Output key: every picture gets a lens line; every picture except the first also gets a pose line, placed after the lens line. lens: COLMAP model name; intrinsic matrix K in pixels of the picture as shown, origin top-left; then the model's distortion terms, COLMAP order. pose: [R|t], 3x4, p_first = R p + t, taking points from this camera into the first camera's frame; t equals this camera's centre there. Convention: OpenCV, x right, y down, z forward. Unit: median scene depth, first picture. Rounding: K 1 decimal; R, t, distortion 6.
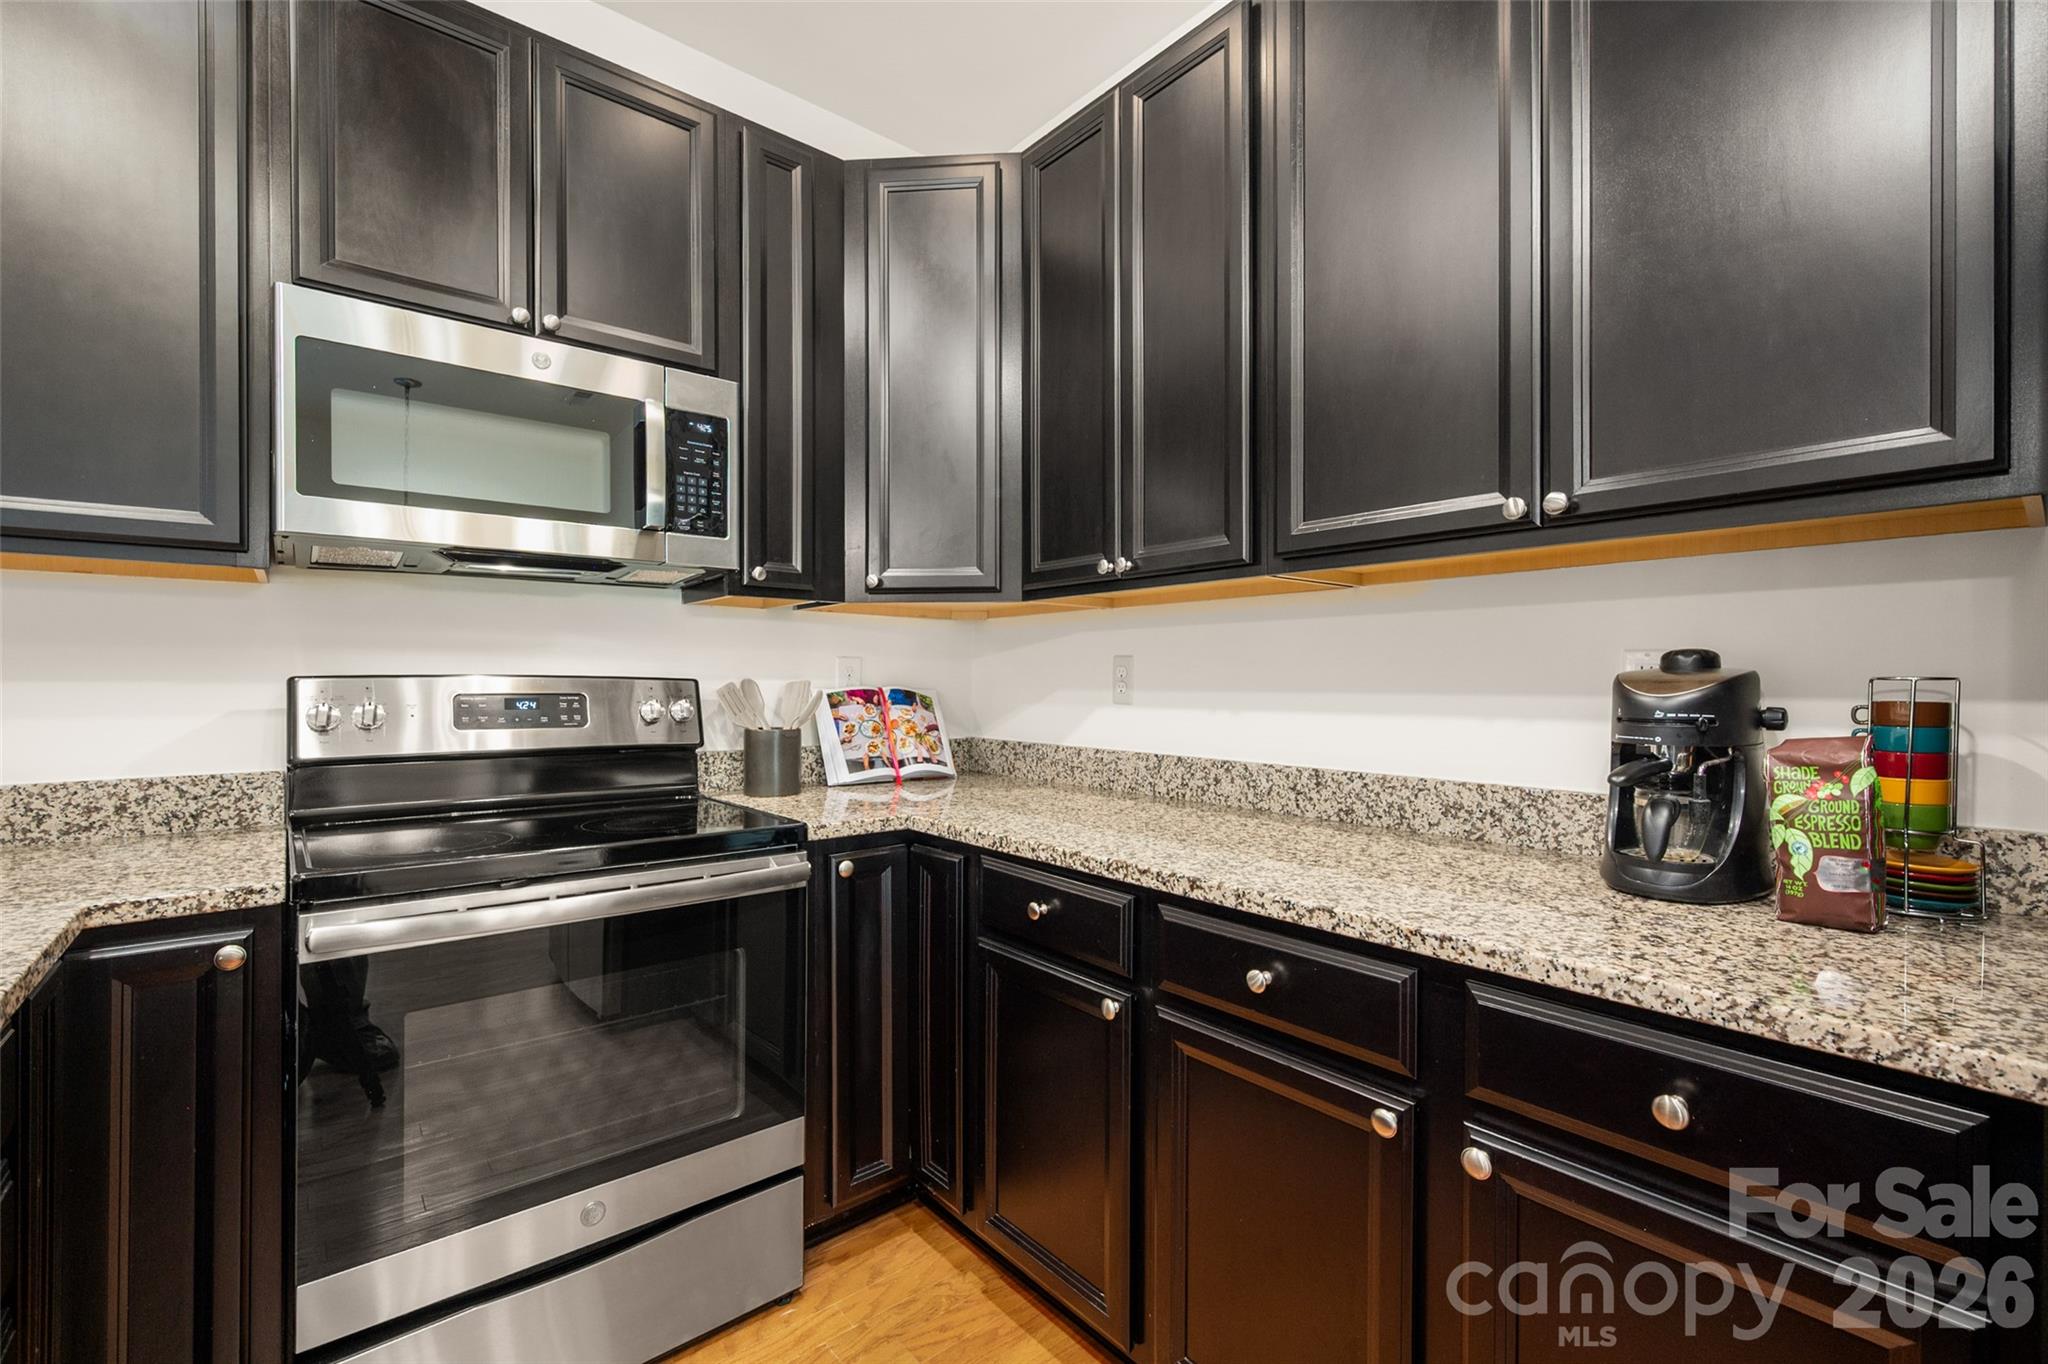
lens RADIAL K [[876.5, 0, 1033.1], [0, 876.5, 682.0], [0, 0, 1]] dist [0.000397, -0.000274]
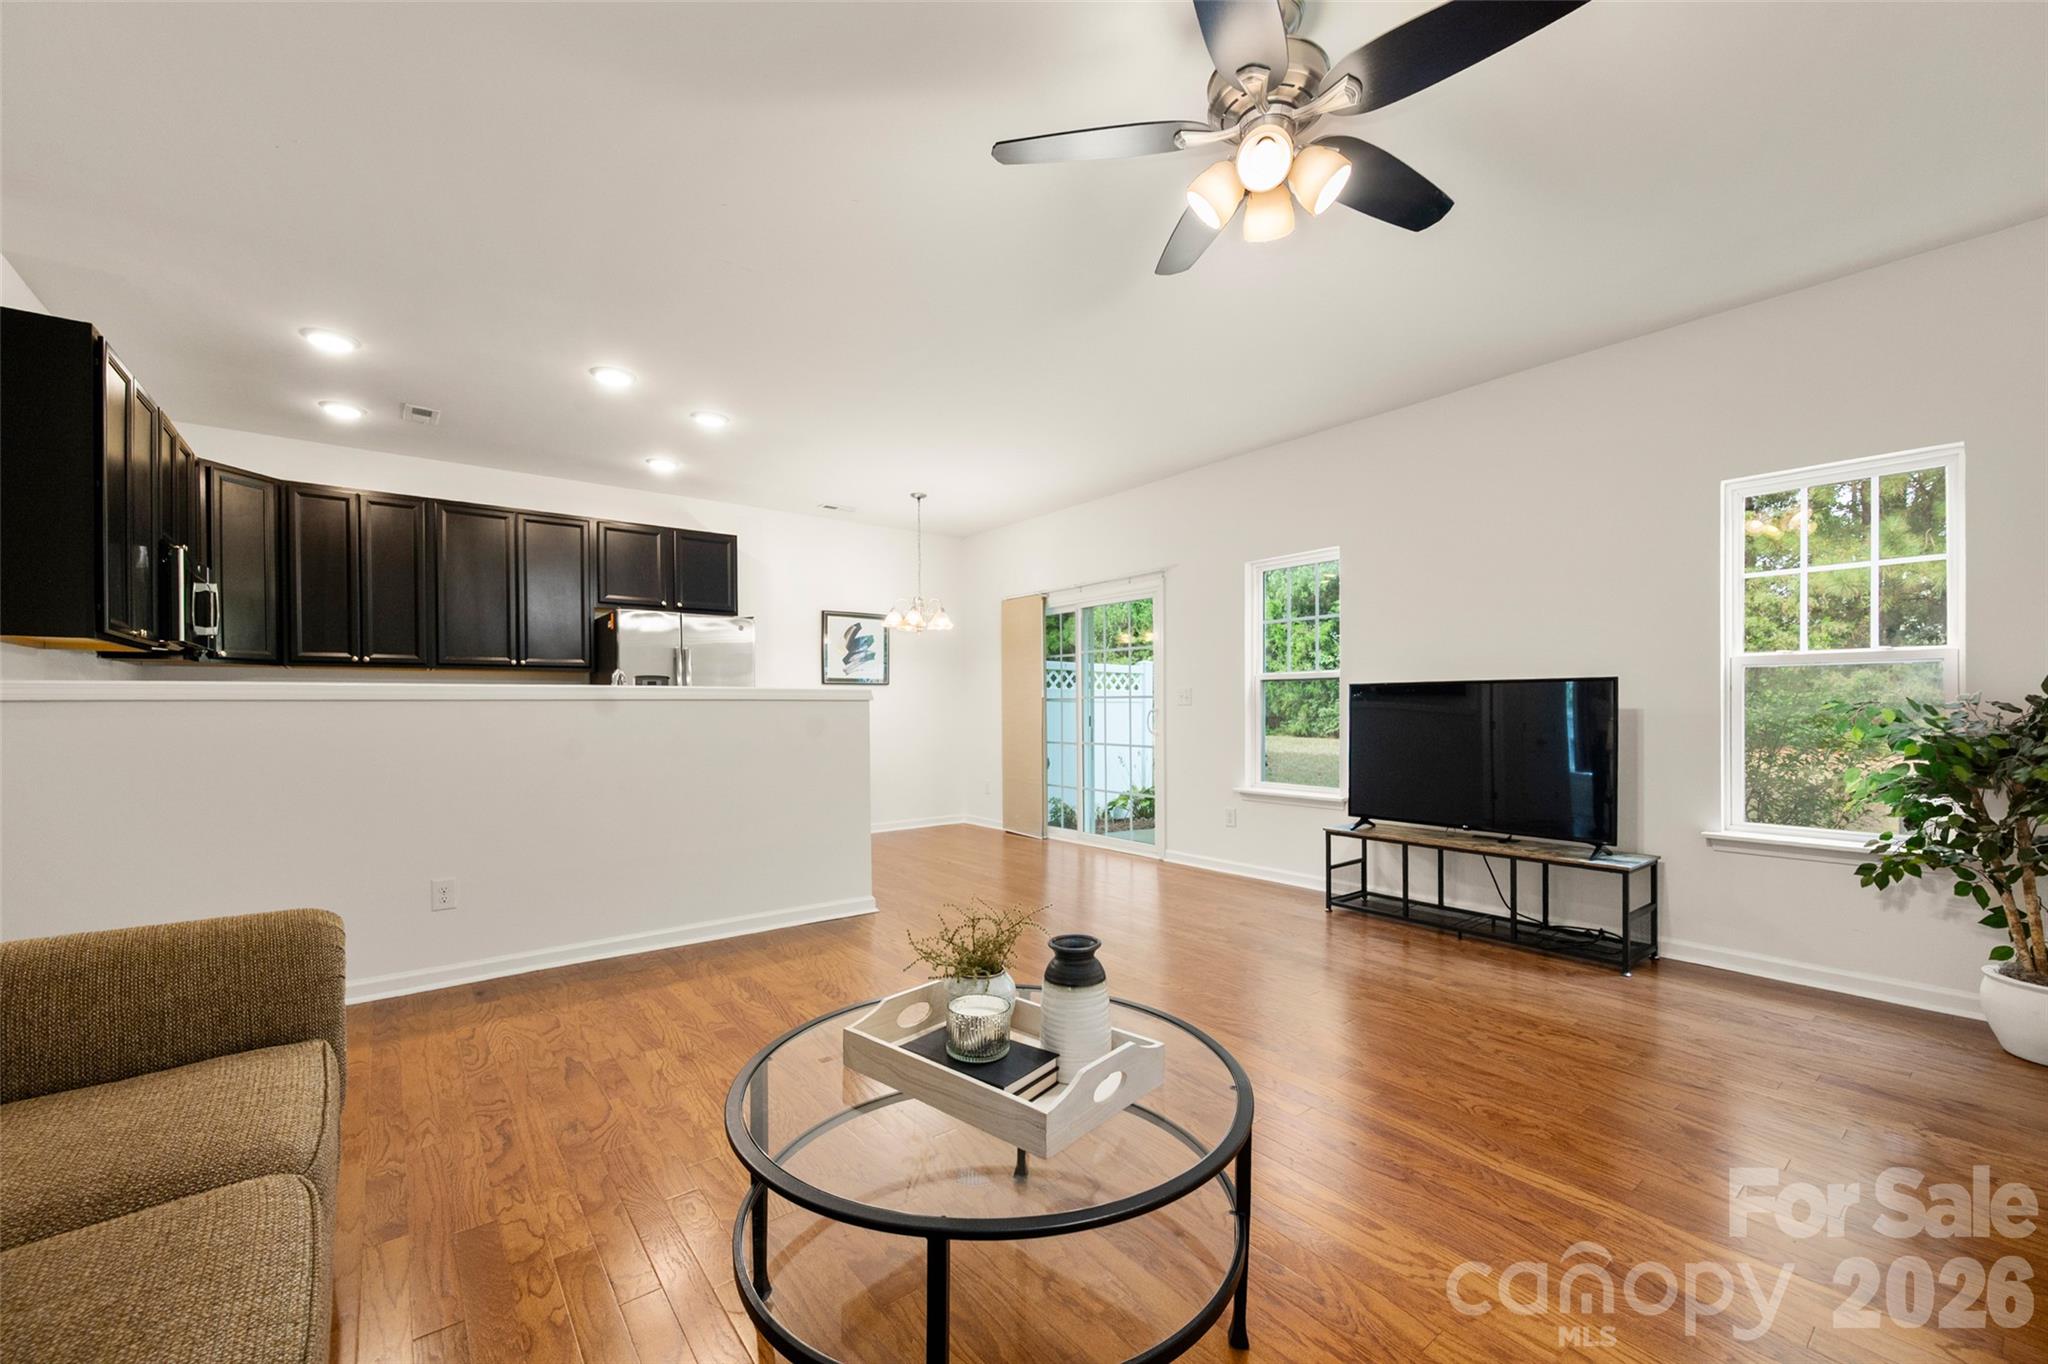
lens RADIAL K [[820.6, 0, 1031.2], [0, 820.6, 705.2], [0, 0, 1]] dist [-0.001276, -0.000292]
pose [[0.042571, -0.001247, 0.999093, -2.532601], [0.007950, 0.999968, 0.000910, 0.035165], [-0.999062, 0.007904, 0.042579, -1.332439]]
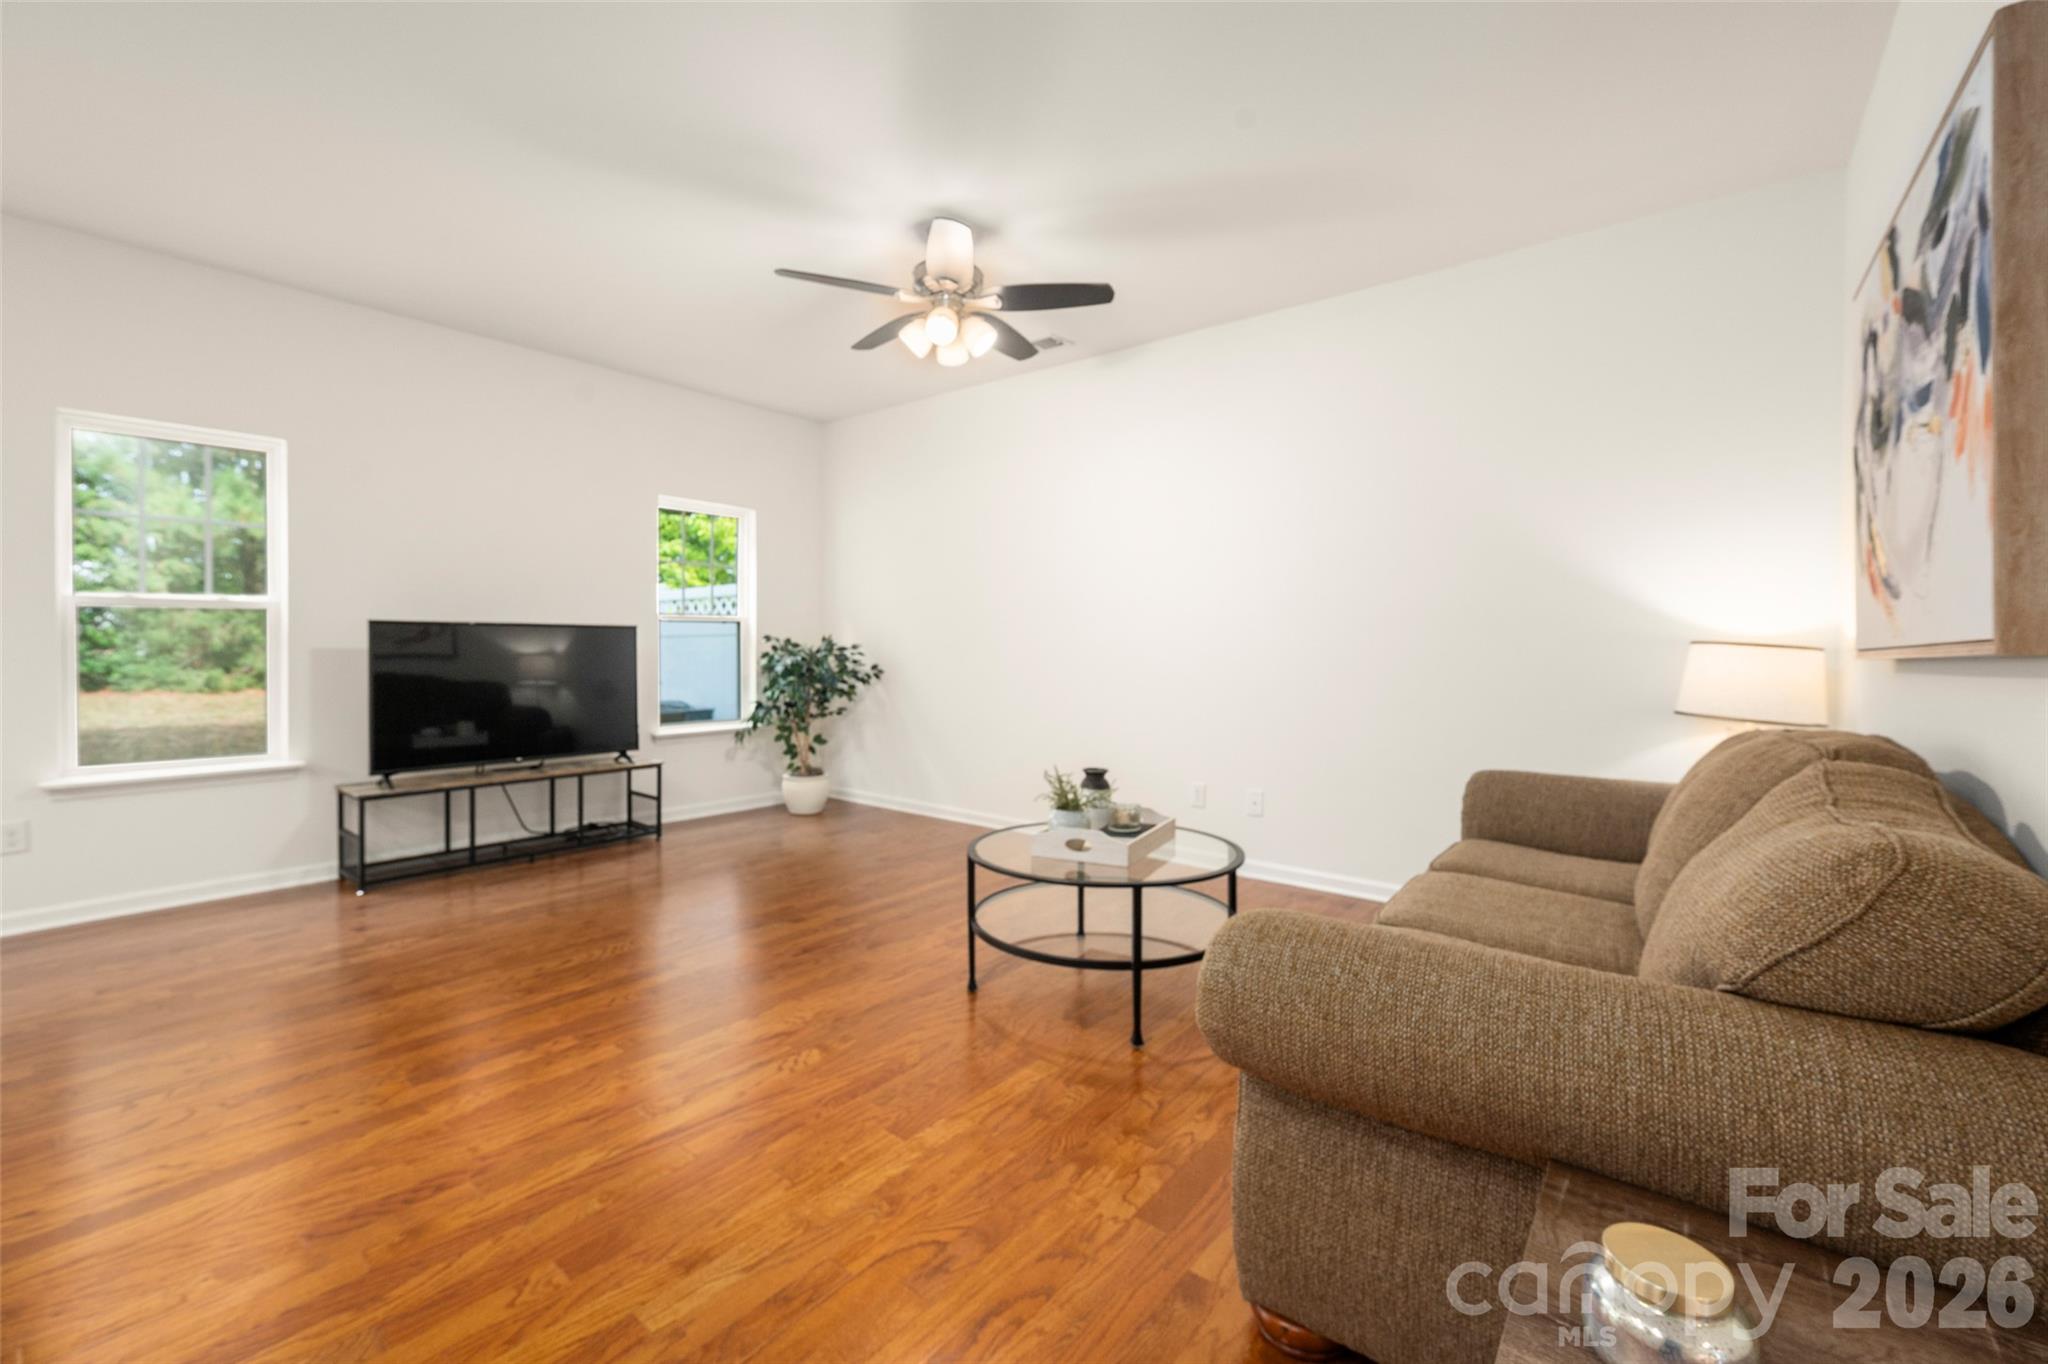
lens RADIAL K [[835.4, 0, 1045.9], [0, 835.4, 653.8], [0, 0, 1]] dist [-0.002066, -0.000288]
pose [[-0.979945, -0.003655, -0.199234, -1.284072], [-0.006891, 0.999855, 0.015554, 0.023081], [0.199148, 0.016615, -0.979828, 0.237663]]
